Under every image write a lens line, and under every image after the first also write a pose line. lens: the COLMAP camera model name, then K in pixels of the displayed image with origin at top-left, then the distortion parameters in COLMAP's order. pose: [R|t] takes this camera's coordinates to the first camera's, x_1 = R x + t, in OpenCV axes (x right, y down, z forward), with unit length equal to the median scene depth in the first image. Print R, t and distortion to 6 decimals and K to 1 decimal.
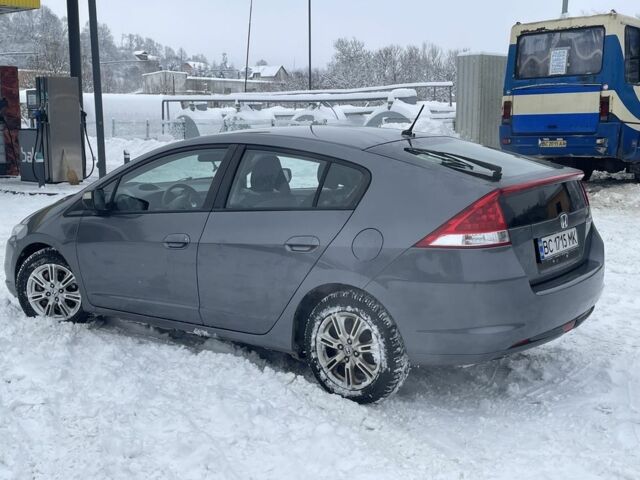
lens RADIAL K [[1041.3, 0, 320.0], [0, 1041.3, 240.0], [0, 0, 1]] dist [0.158487, -0.334189]
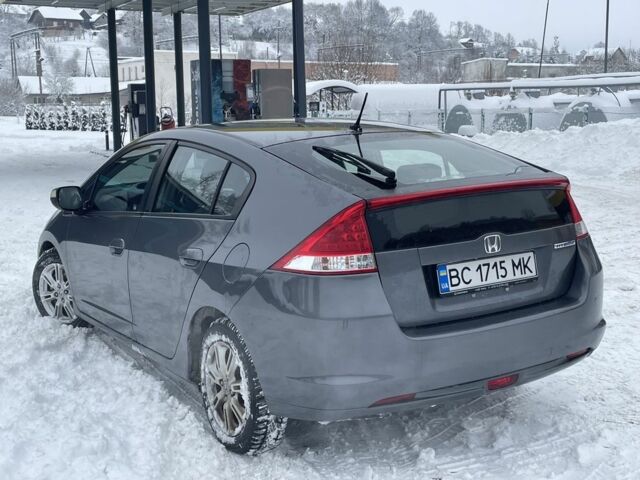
lens RADIAL K [[1041.3, 0, 320.0], [0, 1041.3, 240.0], [0, 0, 1]] dist [0.158487, -0.334189]
pose [[0.916878, 0.040254, -0.397133, 0.346147], [-0.036220, 0.999188, 0.017656, -0.024439], [0.397521, -0.001804, 0.917591, 0.213671]]
